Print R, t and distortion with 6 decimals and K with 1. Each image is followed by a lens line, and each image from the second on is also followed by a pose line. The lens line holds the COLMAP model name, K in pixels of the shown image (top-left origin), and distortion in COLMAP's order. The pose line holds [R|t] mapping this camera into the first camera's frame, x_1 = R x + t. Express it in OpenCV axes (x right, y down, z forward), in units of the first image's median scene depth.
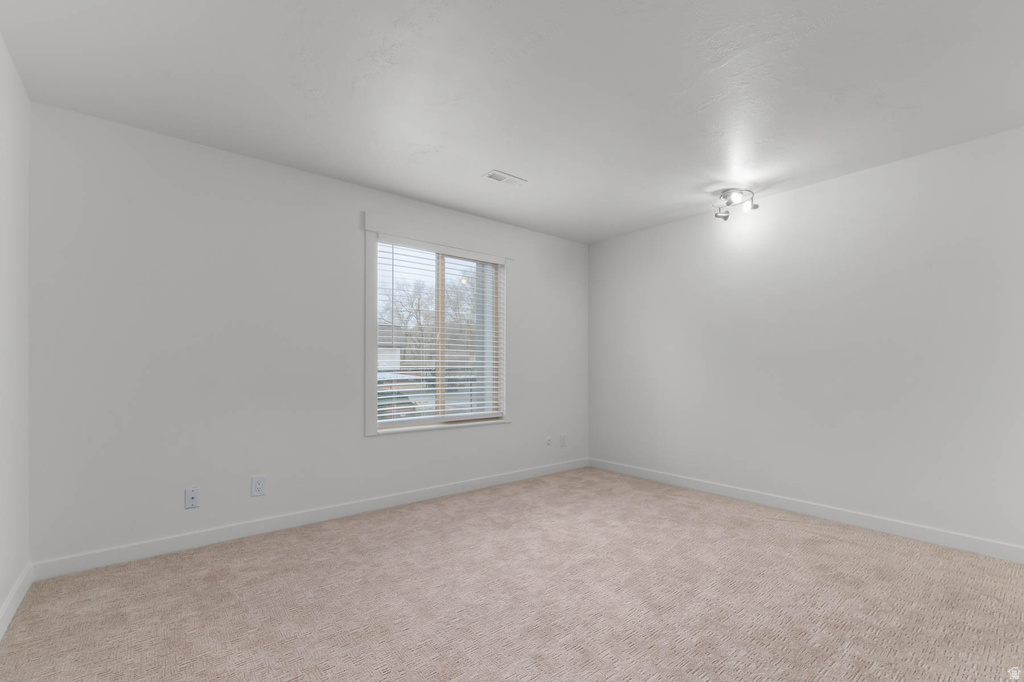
lens RADIAL K [[457.0, 0, 526.4], [0, 457.0, 357.0], [0, 0, 1]] dist [0.000664, -0.000008]
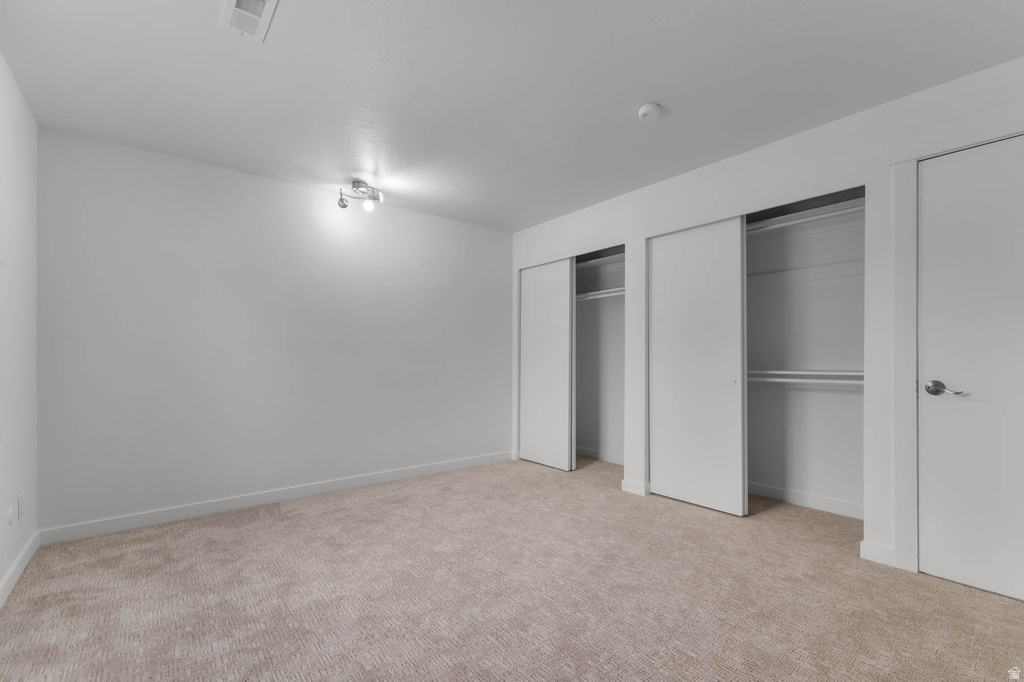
lens RADIAL K [[457.0, 0, 515.7], [0, 457.0, 347.8], [0, 0, 1]] dist [0.000664, -0.000008]
pose [[0.038623, 0.010575, 0.999198, -0.524194], [-0.014985, 0.999838, -0.010002, 0.004972], [-0.999141, -0.014587, 0.038775, 0.585558]]
